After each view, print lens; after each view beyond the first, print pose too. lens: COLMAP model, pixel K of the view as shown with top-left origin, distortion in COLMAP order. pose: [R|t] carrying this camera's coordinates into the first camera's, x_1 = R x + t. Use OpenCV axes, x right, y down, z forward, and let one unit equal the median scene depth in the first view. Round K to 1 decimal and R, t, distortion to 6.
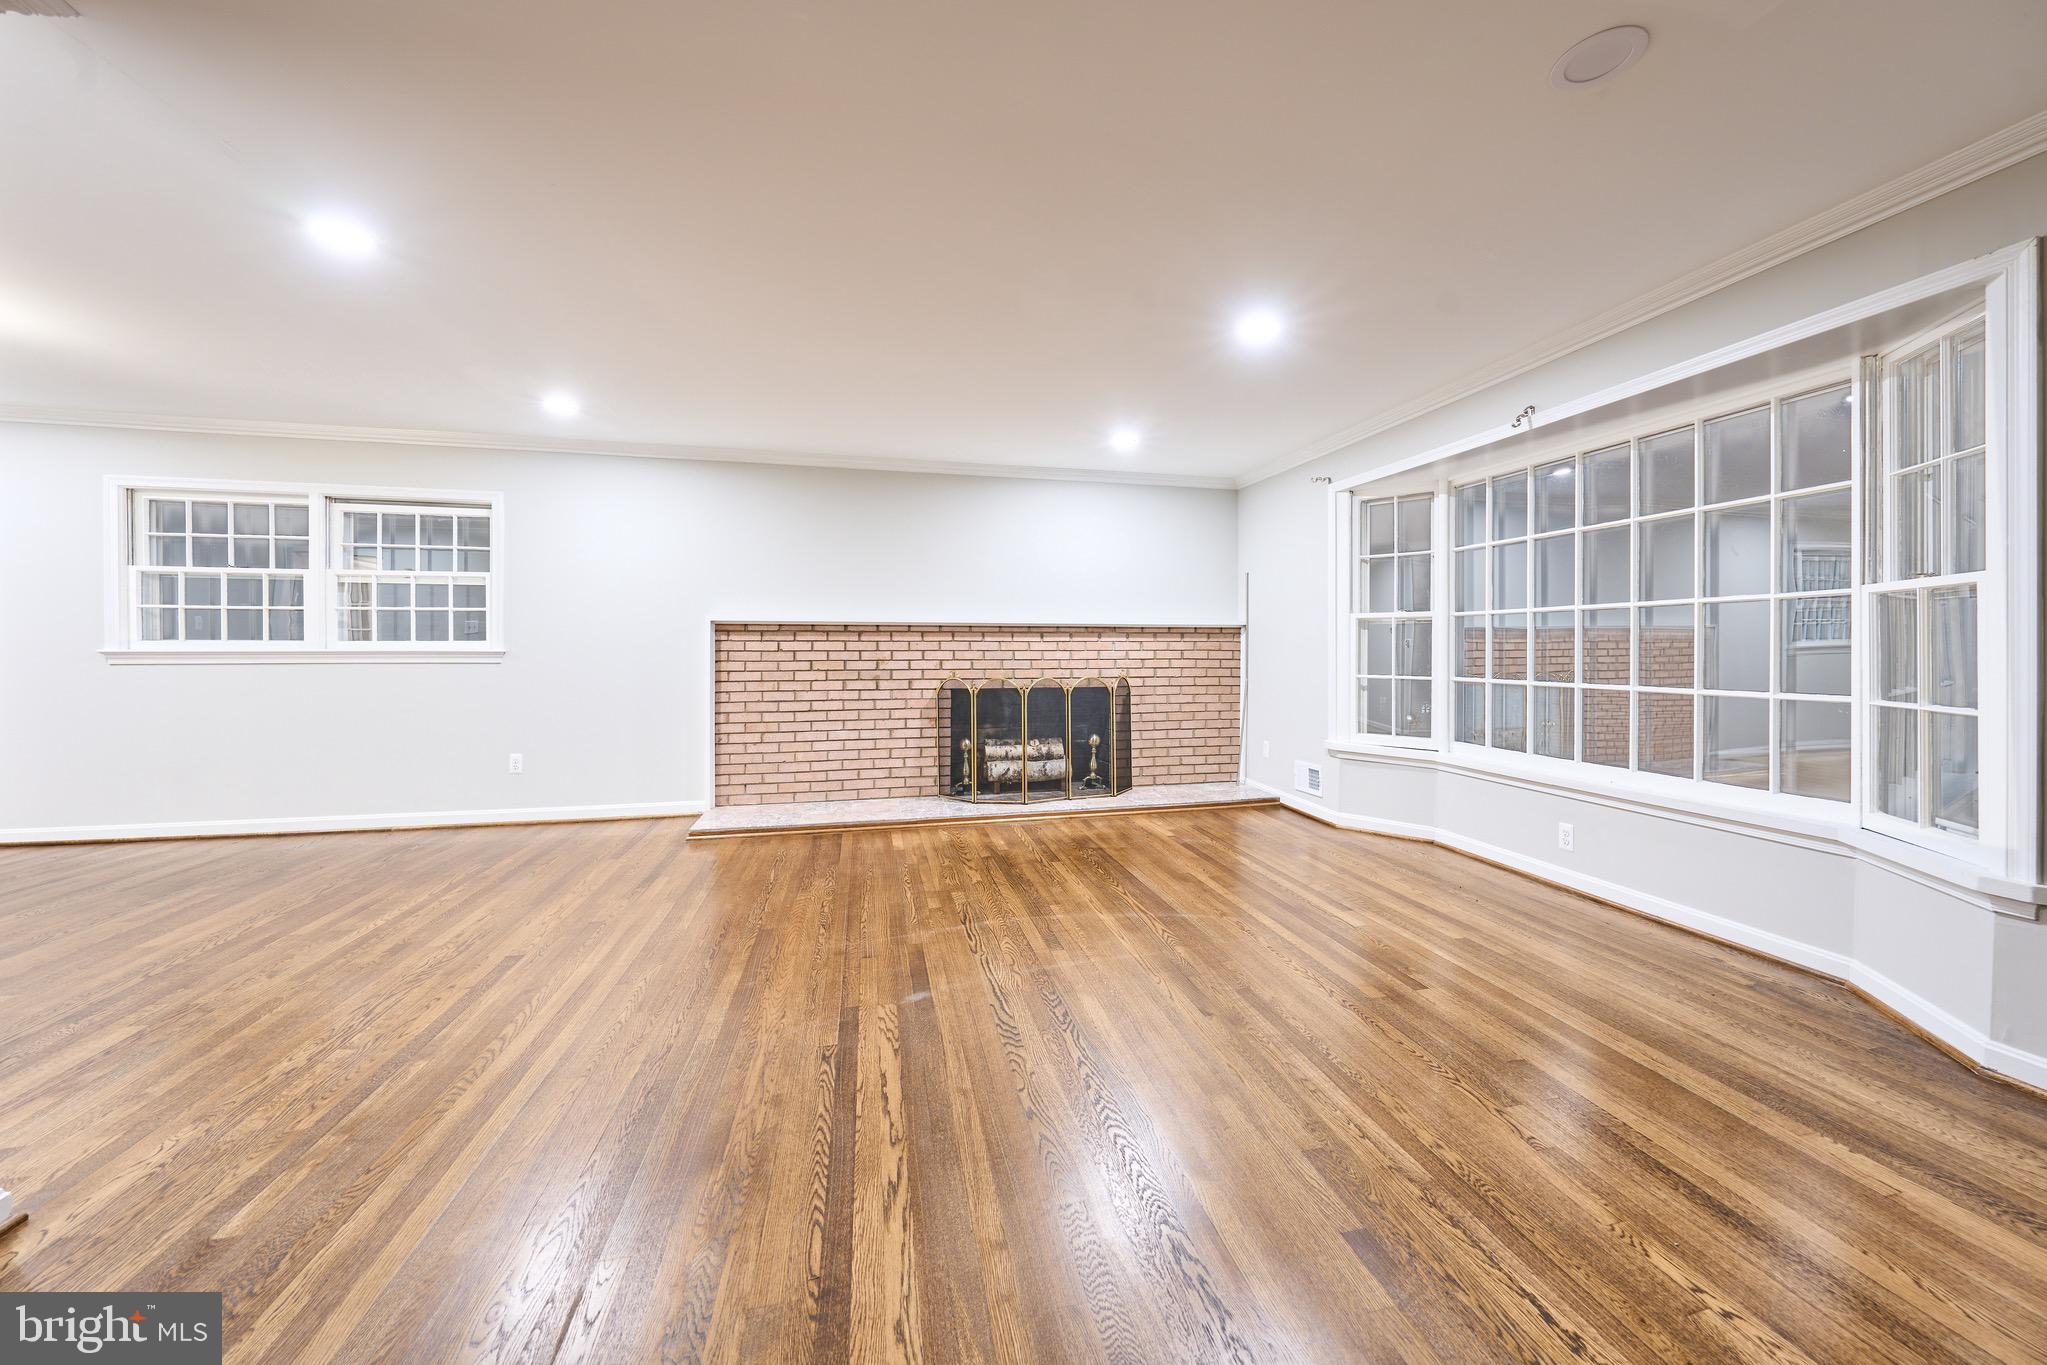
lens RADIAL K [[724.4, 0, 1020.9], [0, 724.4, 652.6], [0, 0, 1]] dist [-0.001713, -0.000020]
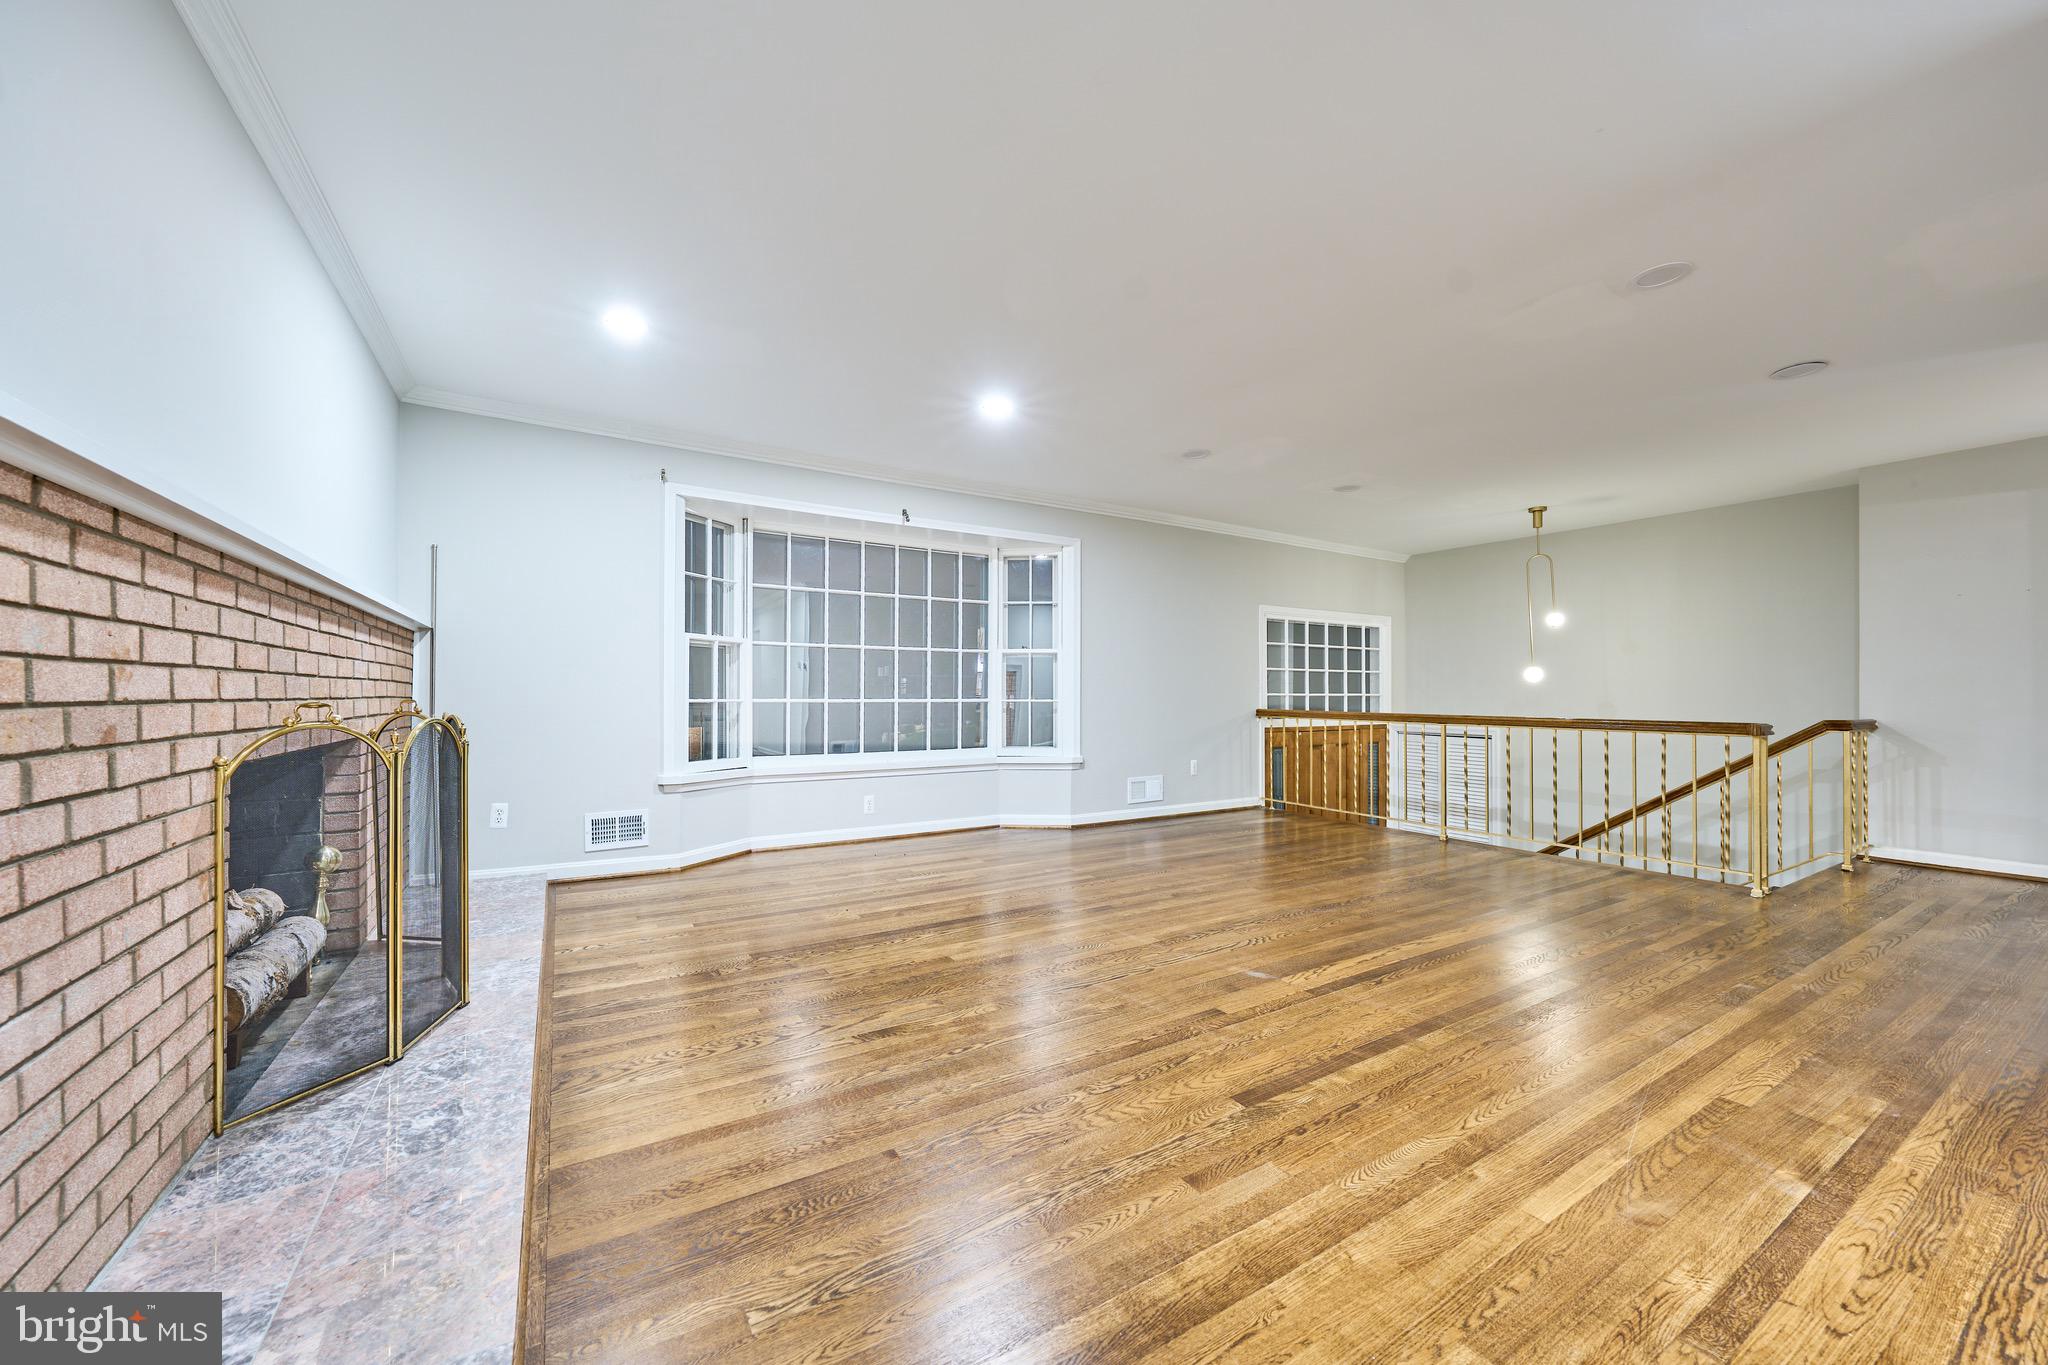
lens RADIAL K [[751.9, 0, 1024.0], [0, 751.9, 693.3], [0, 0, 1]] dist [-0.002039, -0.000124]
pose [[-0.323940, 0.001027, 0.946077, -0.524504], [0.001649, 0.999999, -0.000521, 0.021657], [-0.946076, 0.001391, -0.323942, 0.803688]]
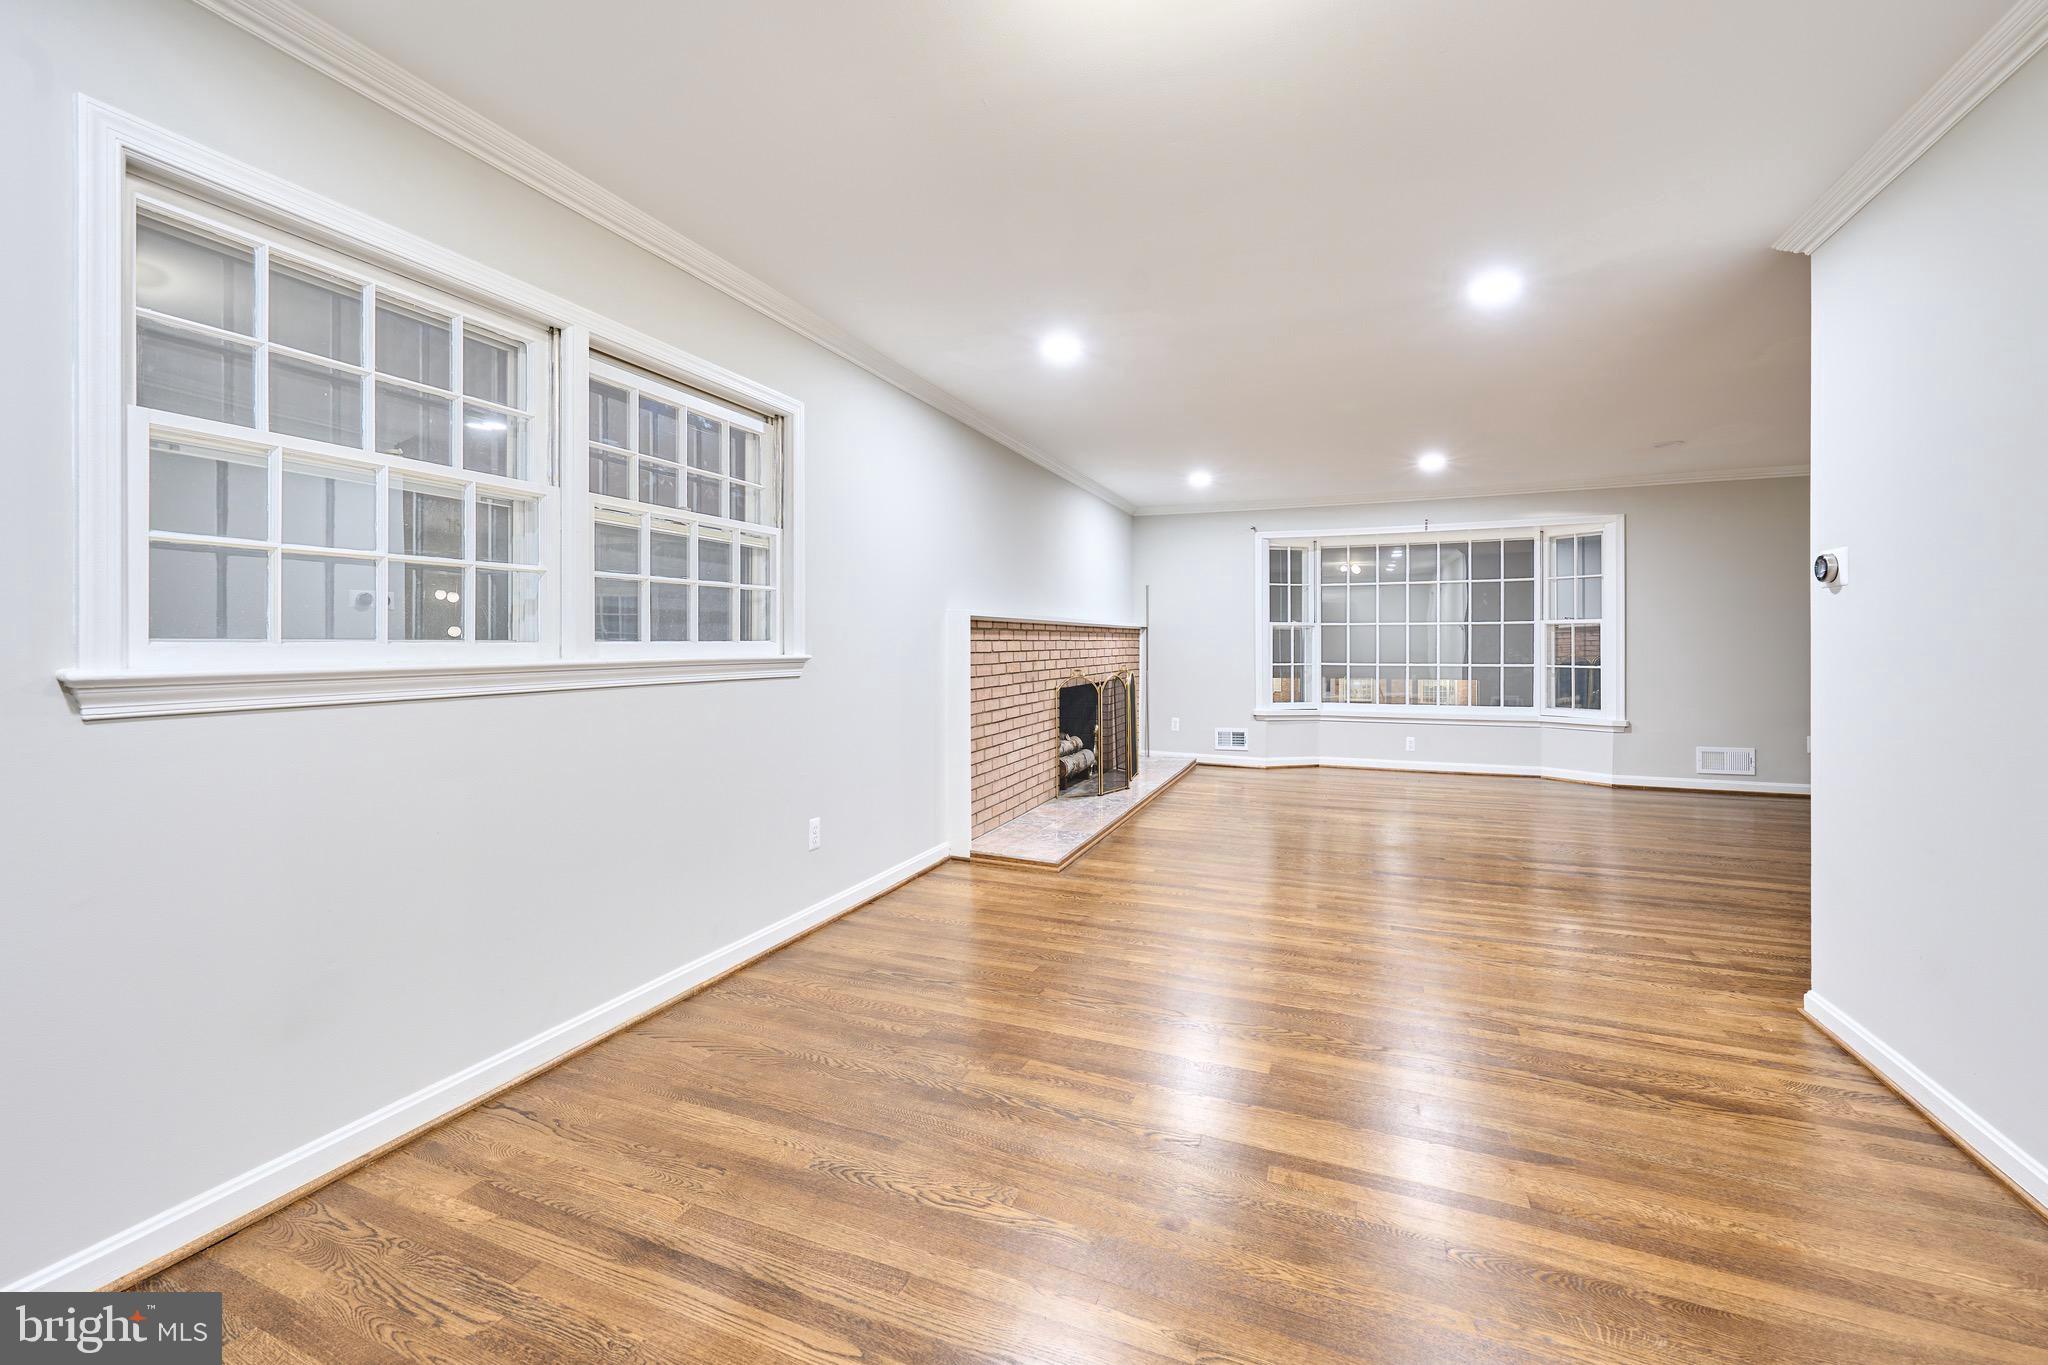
lens RADIAL K [[833.9, 0, 1025.3], [0, 833.9, 641.3], [0, 0, 1]] dist [0.000057, 0.000024]
pose [[0.567332, -0.000998, 0.823488, -1.105762], [0.007311, 0.999966, -0.003825, -0.010815], [-0.823456, 0.008190, 0.567320, 0.392804]]
